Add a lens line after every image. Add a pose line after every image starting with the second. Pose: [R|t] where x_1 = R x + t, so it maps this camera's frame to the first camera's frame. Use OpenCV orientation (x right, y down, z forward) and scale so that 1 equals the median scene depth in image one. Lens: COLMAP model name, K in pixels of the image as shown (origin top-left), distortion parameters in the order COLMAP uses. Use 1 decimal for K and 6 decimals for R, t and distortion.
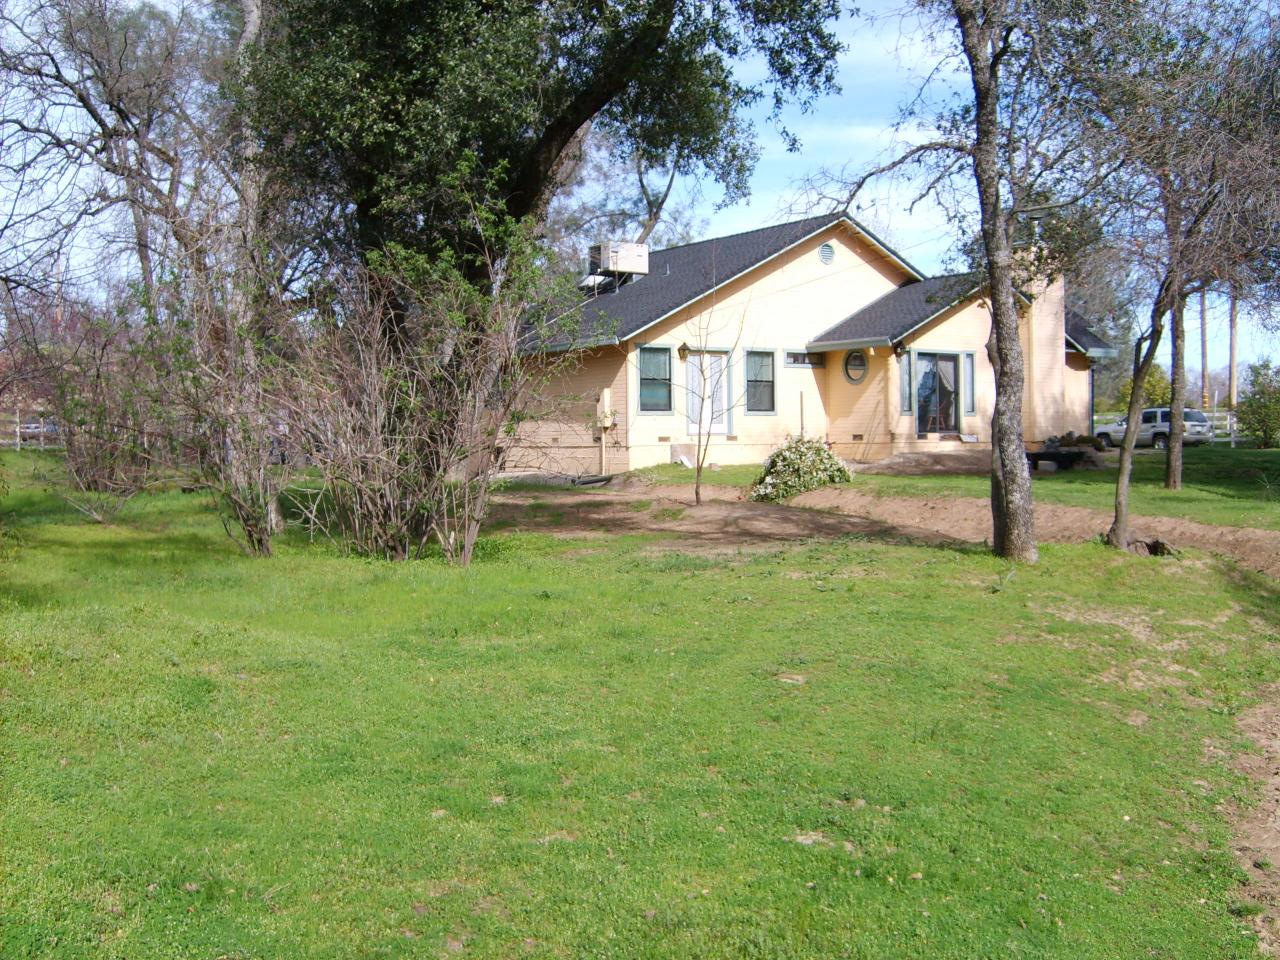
lens RADIAL K [[1343.6, 0, 640.0], [0, 1343.6, 480.0], [0, 0, 1]] dist [-0.161404, 0.141652]
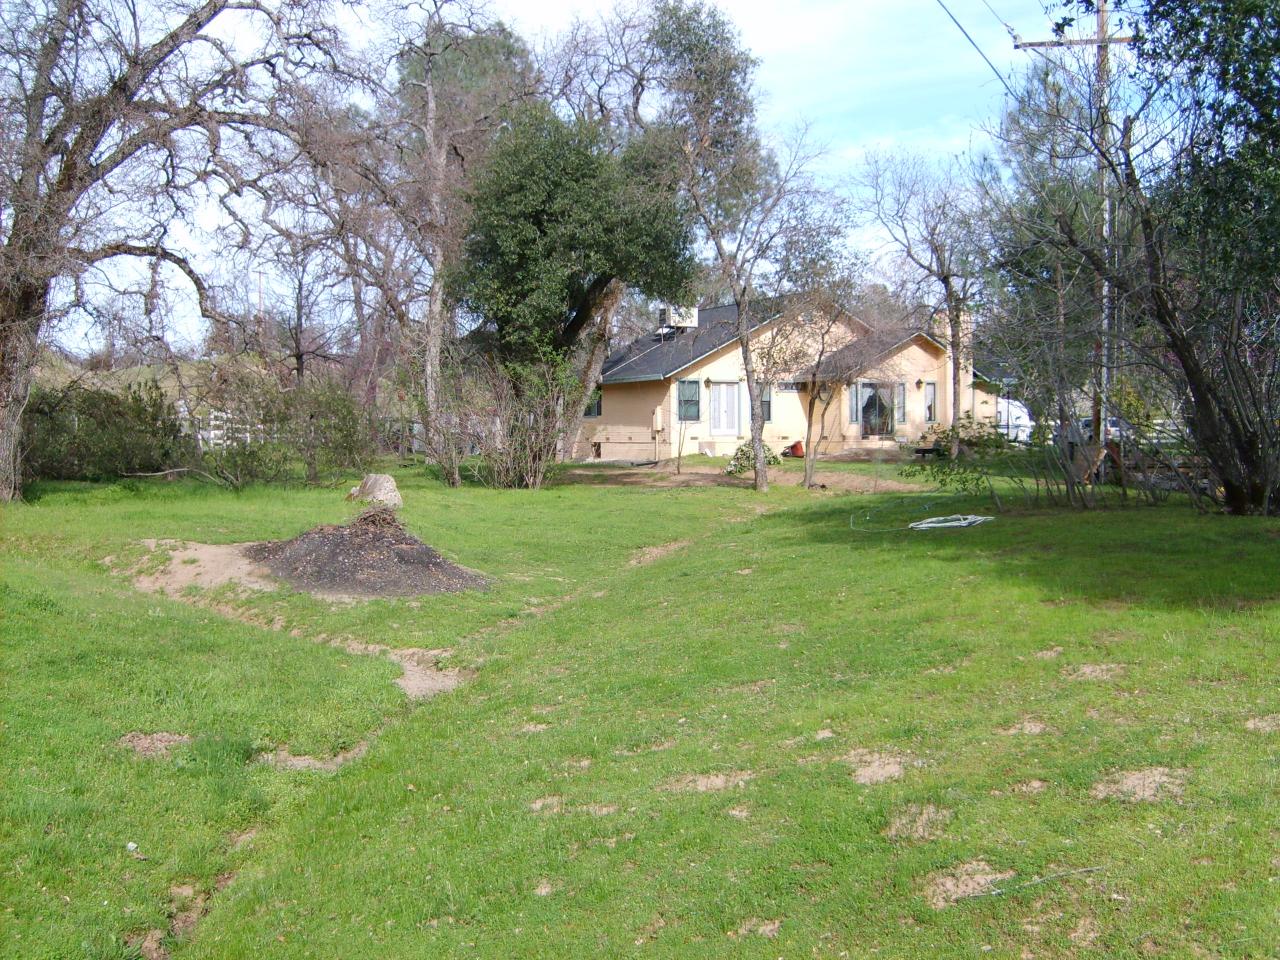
lens RADIAL K [[1343.6, 0, 640.0], [0, 1343.6, 480.0], [0, 0, 1]] dist [-0.161404, 0.141652]
pose [[0.993005, 0.011824, -0.117480, 0.139421], [-0.011370, 0.999925, 0.004536, 0.012202], [0.117525, -0.003168, 0.993065, -0.574531]]
